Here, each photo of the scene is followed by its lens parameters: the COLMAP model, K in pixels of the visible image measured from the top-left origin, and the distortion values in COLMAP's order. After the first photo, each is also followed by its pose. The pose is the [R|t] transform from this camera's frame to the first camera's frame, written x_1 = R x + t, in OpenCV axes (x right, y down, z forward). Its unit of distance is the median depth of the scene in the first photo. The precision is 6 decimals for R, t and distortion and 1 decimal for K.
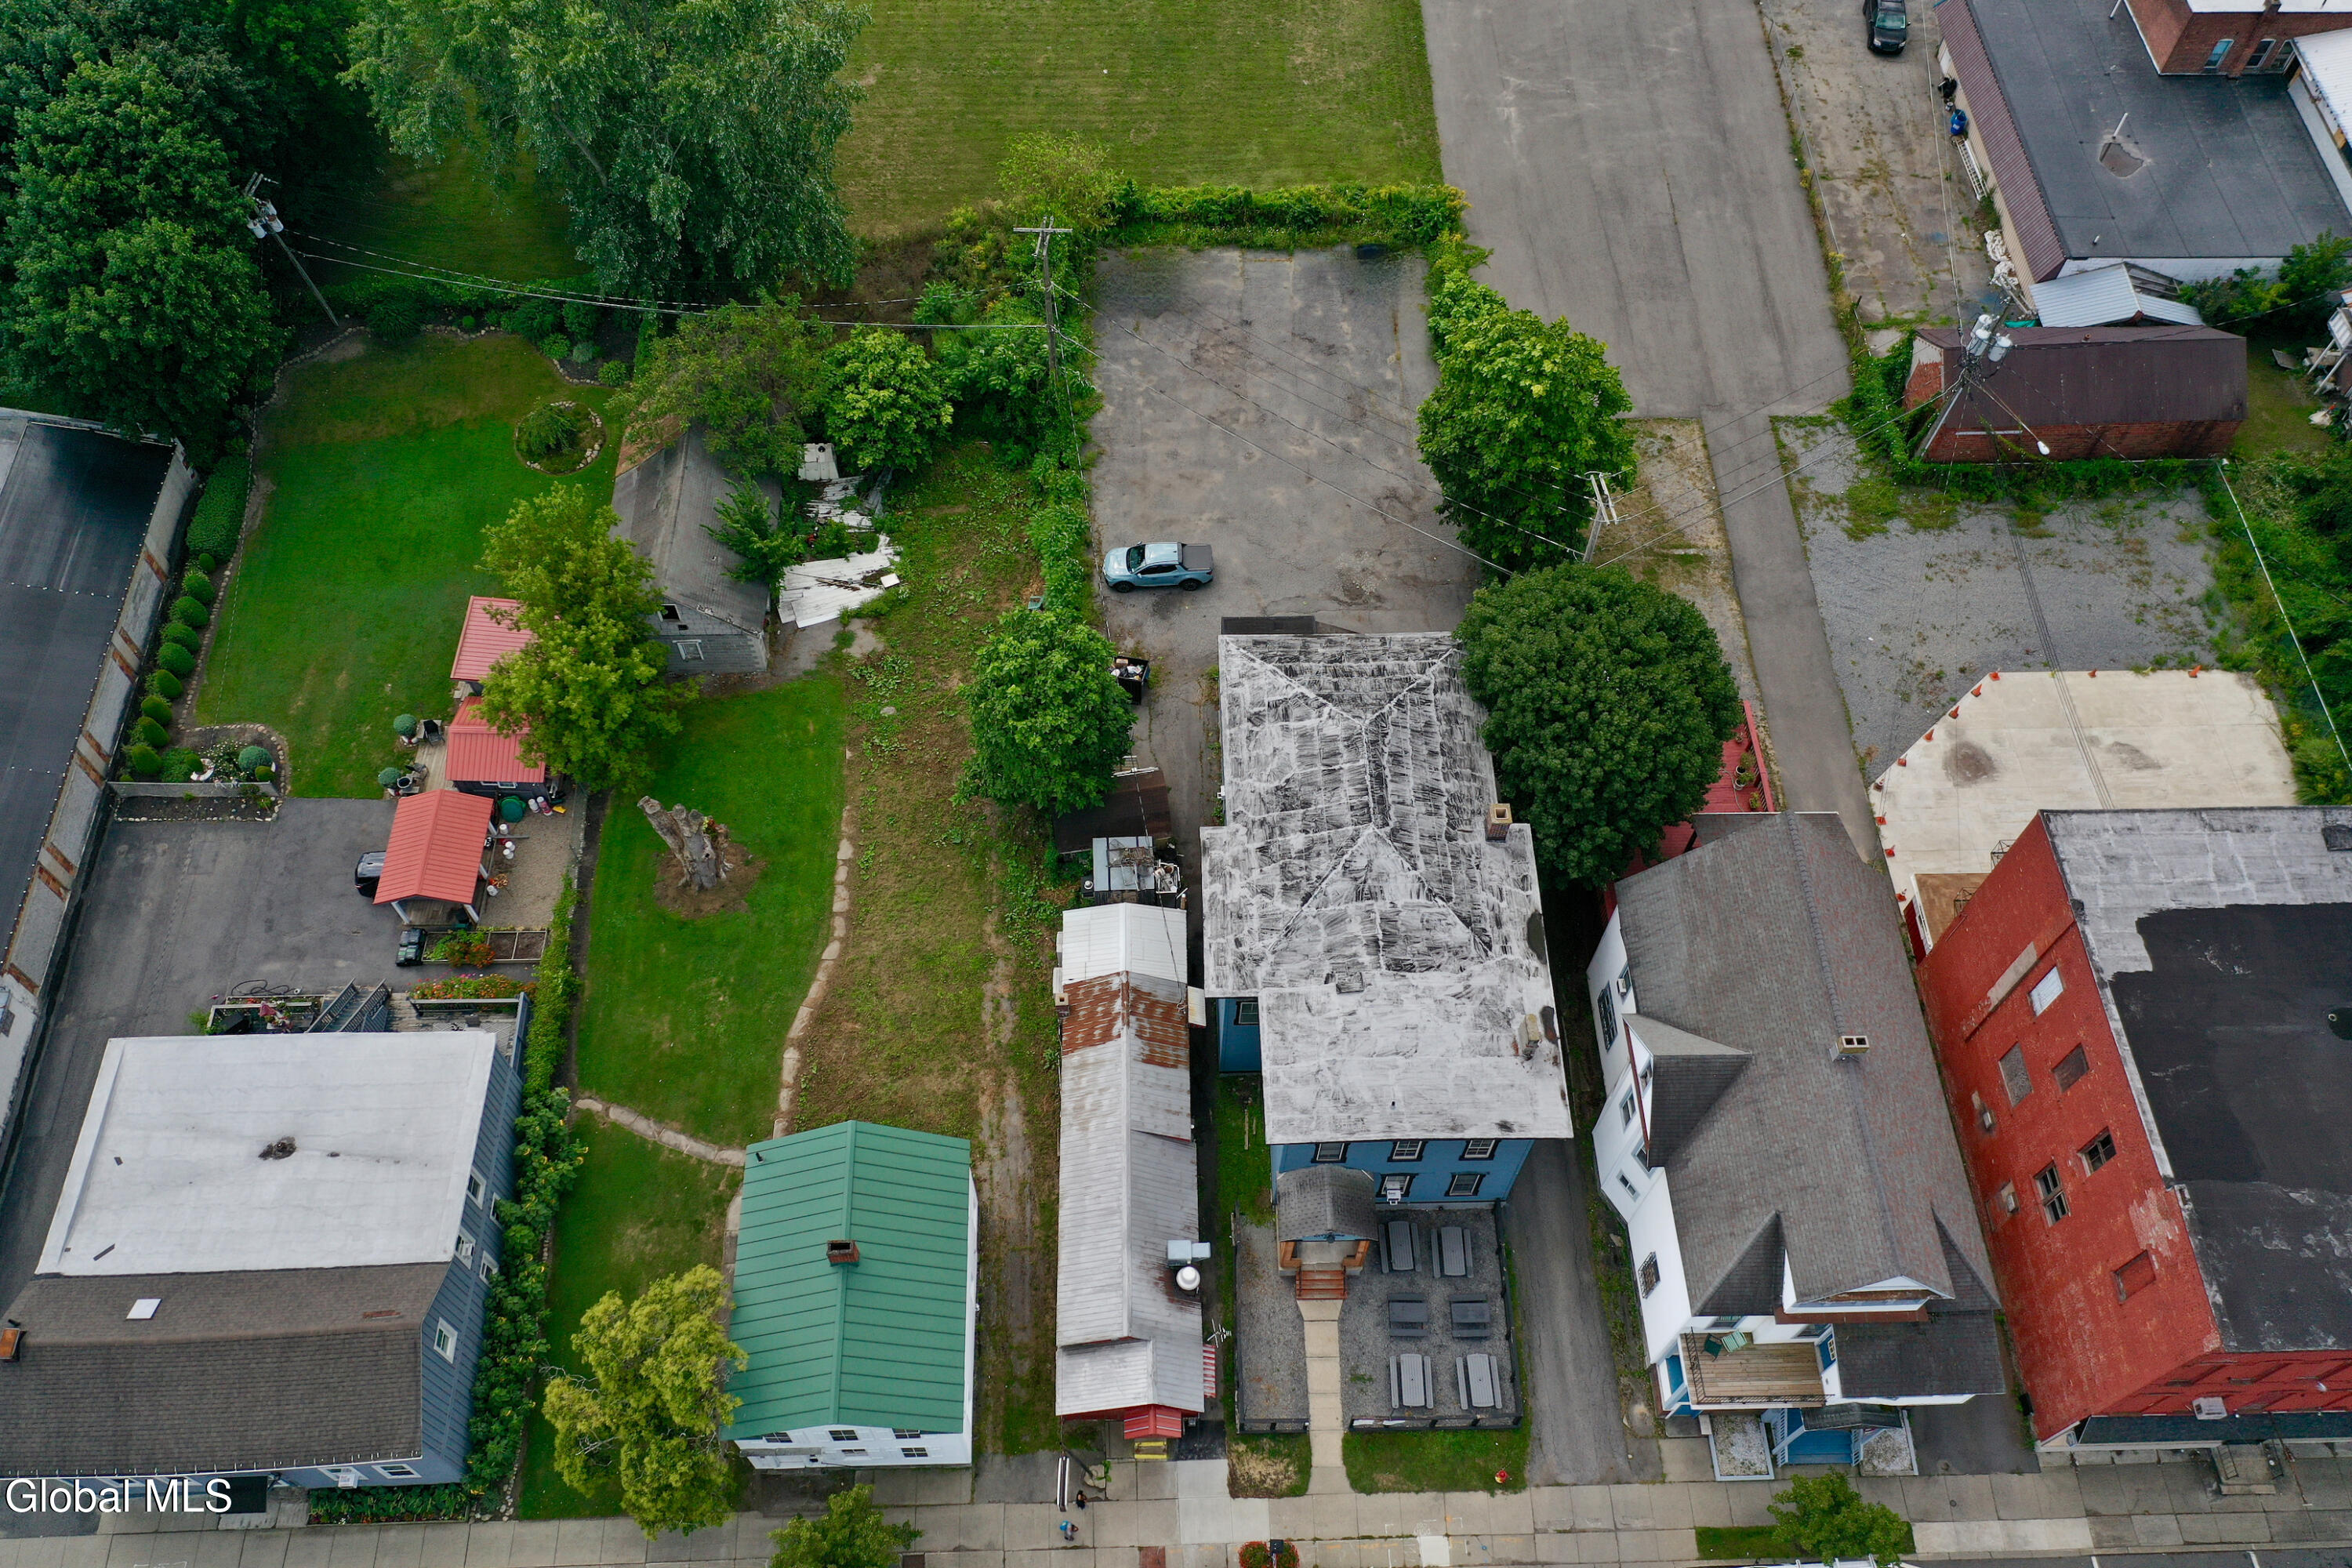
lens RADIAL K [[1903.2, 0, 1174.9], [0, 1903.2, 784.5], [0, 0, 1]] dist [0.026176, 0.001278]
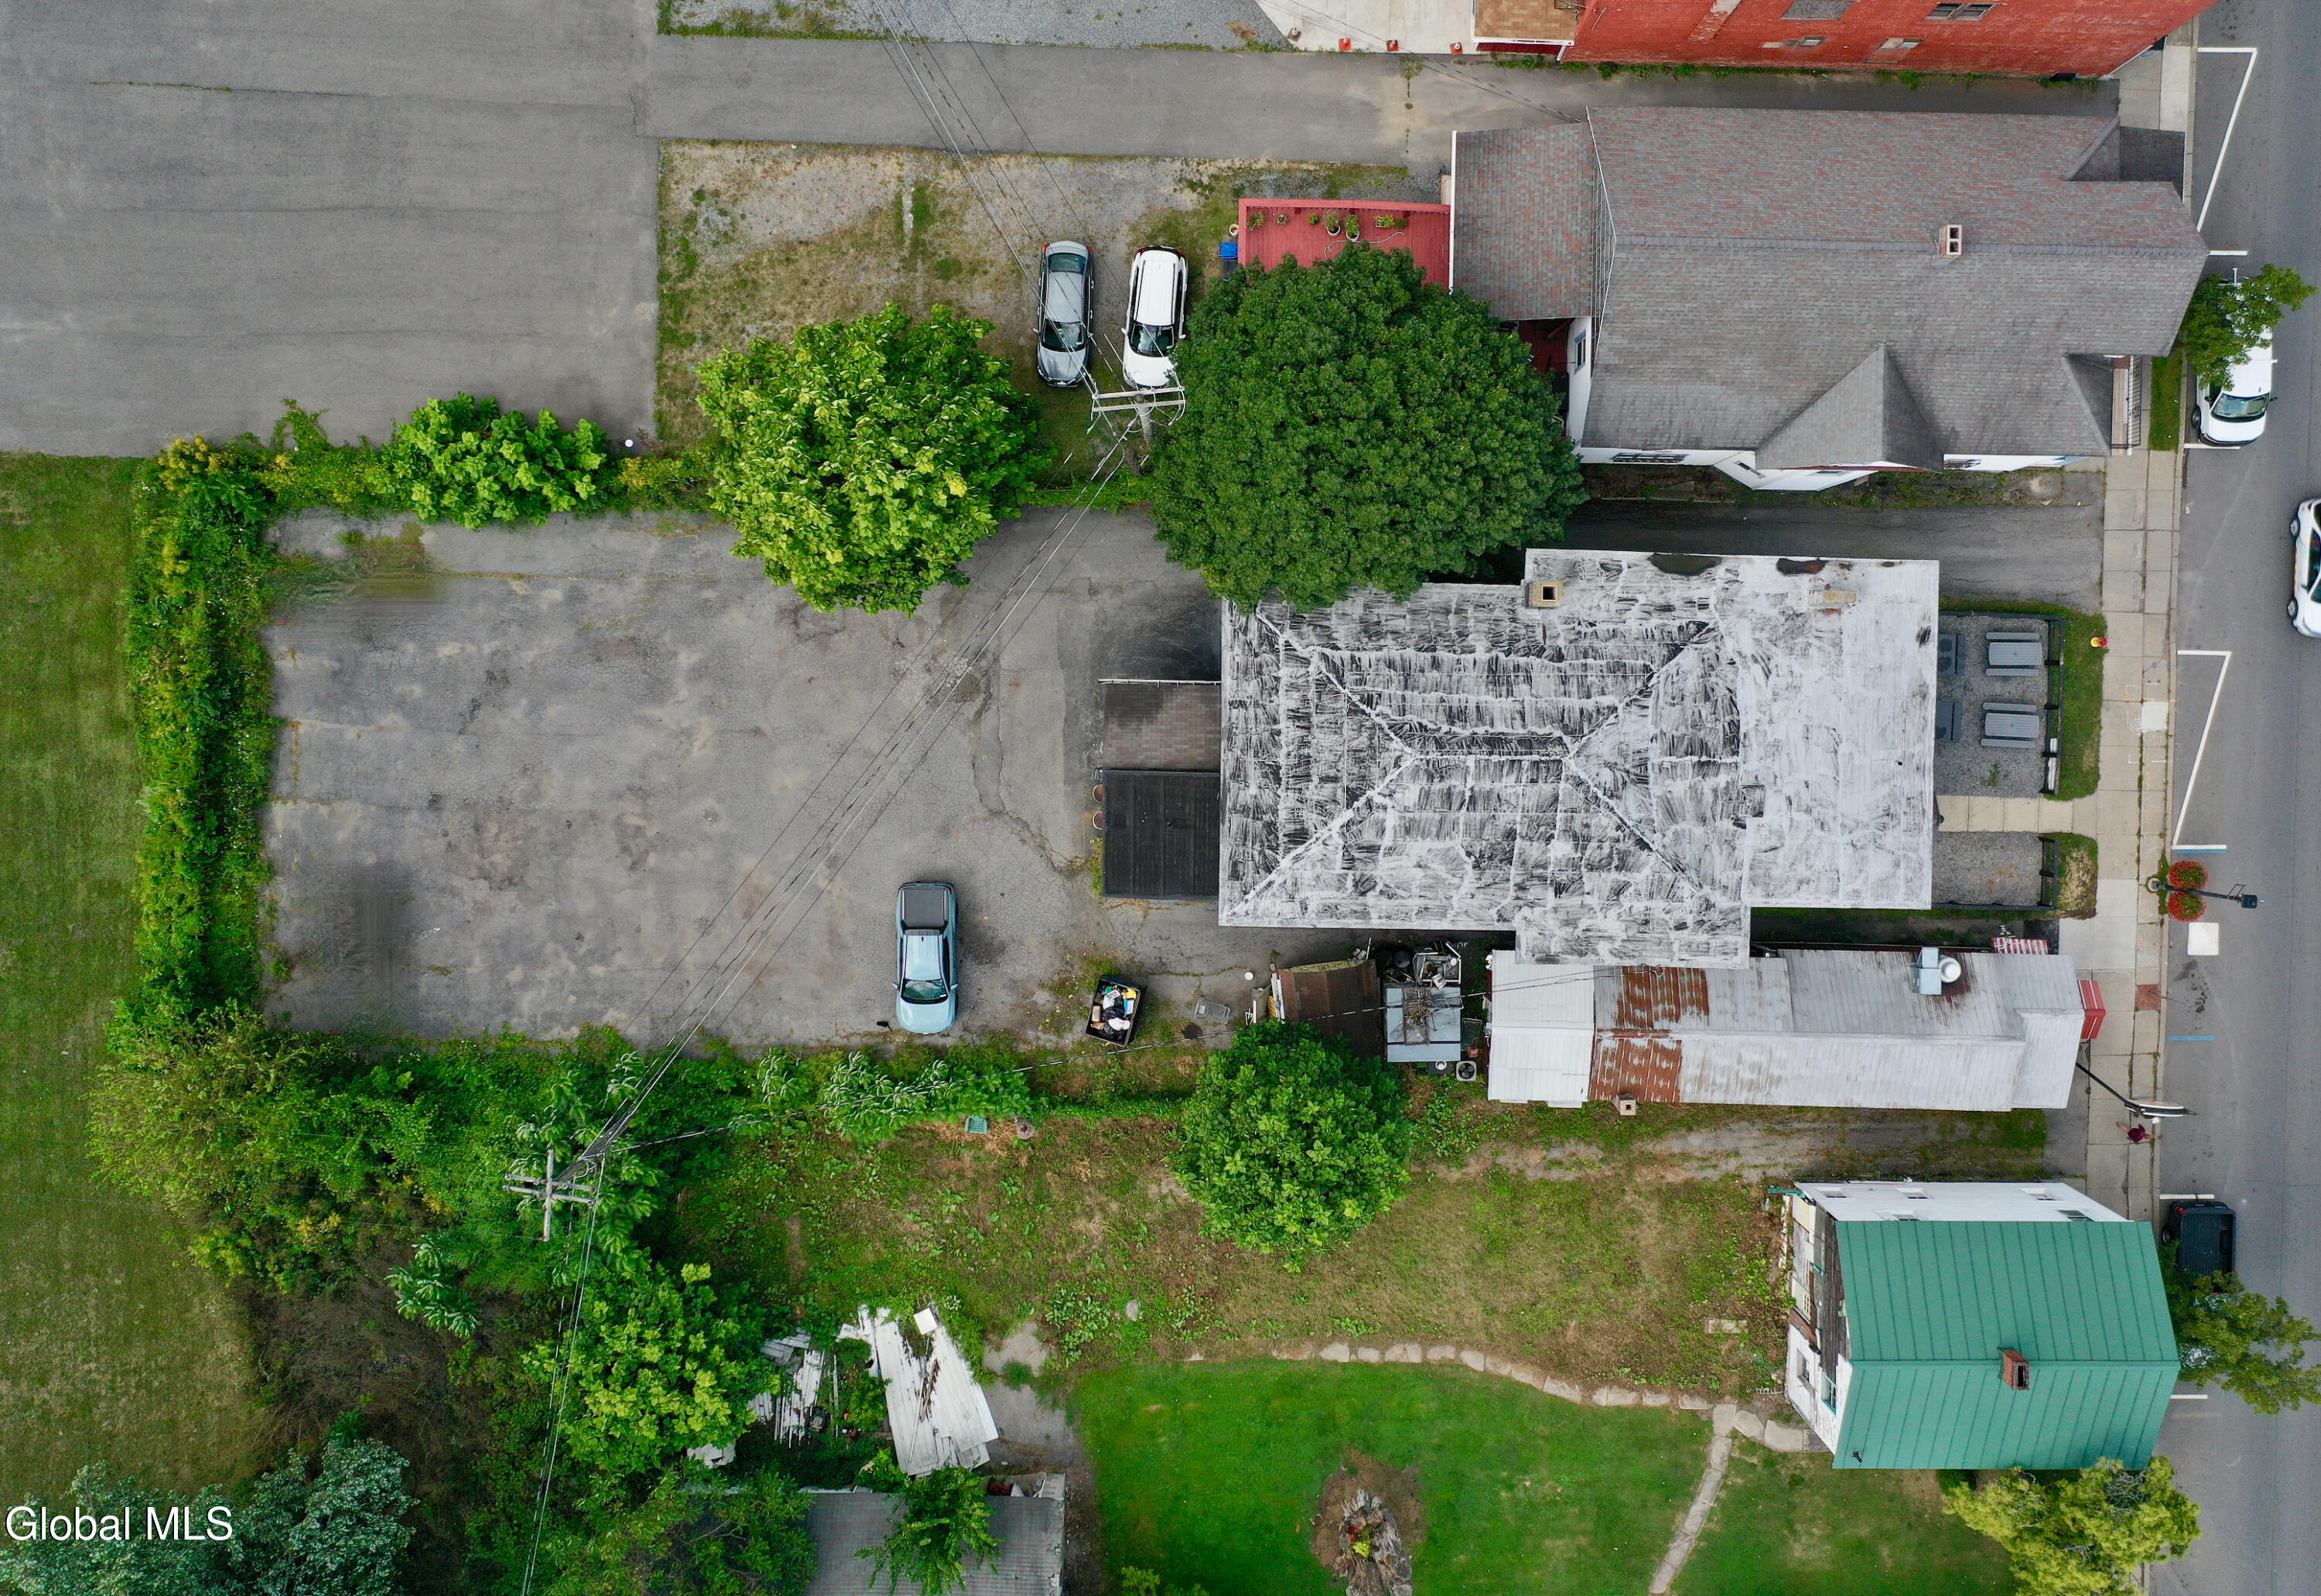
lens RADIAL K [[2055.2, 0, 1170.0], [0, 2055.2, 697.9], [0, 0, 1]] dist [0.020475, 0.002180]
pose [[0.047541, -0.998091, -0.039419, 0.148753], [0.819611, 0.016422, 0.572684, -0.580994], [-0.570944, -0.059534, 0.818828, 0.375110]]
